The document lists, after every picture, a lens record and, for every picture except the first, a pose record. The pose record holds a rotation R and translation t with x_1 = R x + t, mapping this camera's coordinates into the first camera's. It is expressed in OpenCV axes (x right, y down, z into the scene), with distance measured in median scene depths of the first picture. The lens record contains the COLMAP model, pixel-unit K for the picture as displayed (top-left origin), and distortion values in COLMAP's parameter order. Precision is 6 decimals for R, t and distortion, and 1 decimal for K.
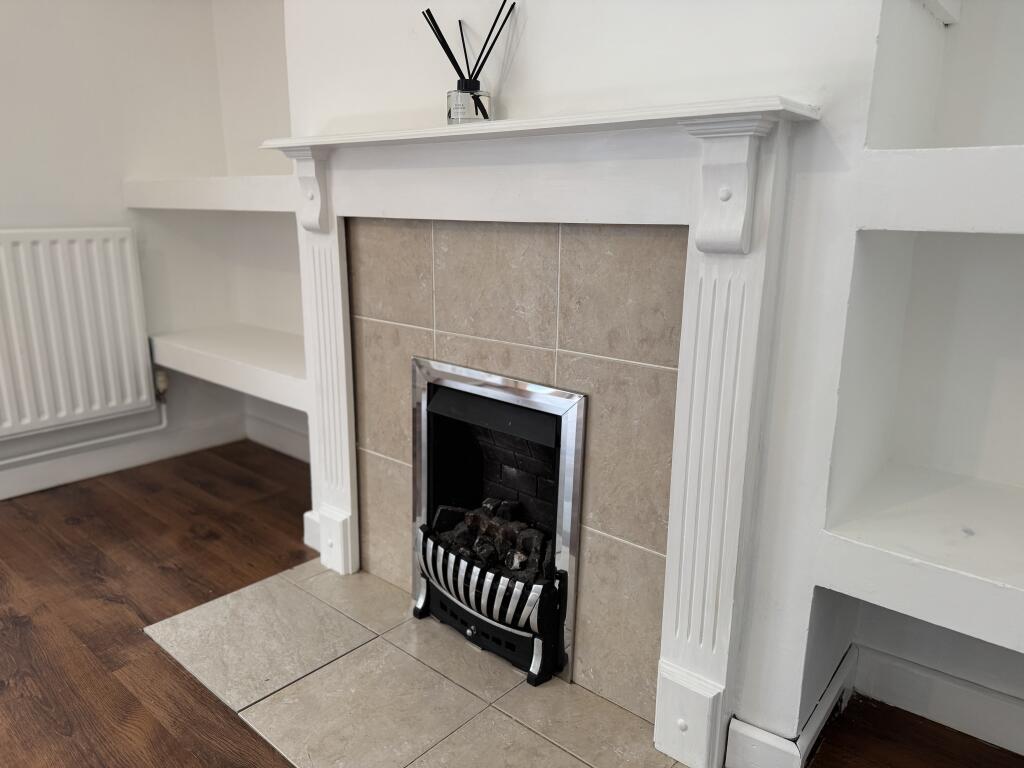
lens RADIAL K [[714.8, 0, 512.0], [0, 714.8, 384.0], [0, 0, 1]] dist [0.113682, -0.143465]
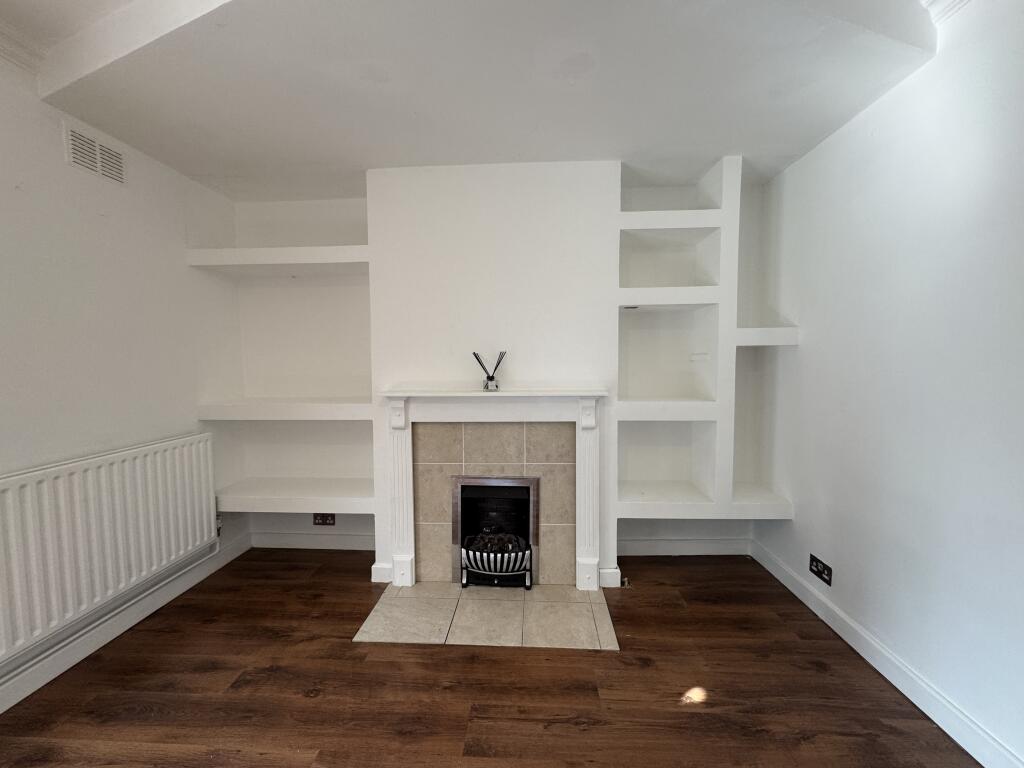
lens RADIAL K [[407.6, 0, 512.0], [0, 407.6, 384.0], [0, 0, 1]] dist [-0.000882, -0.000180]
pose [[0.787462, -0.051774, 0.614185, -0.832643], [0.162208, 0.978748, -0.125465, -0.140746], [-0.594636, 0.198424, 0.779125, -0.265093]]
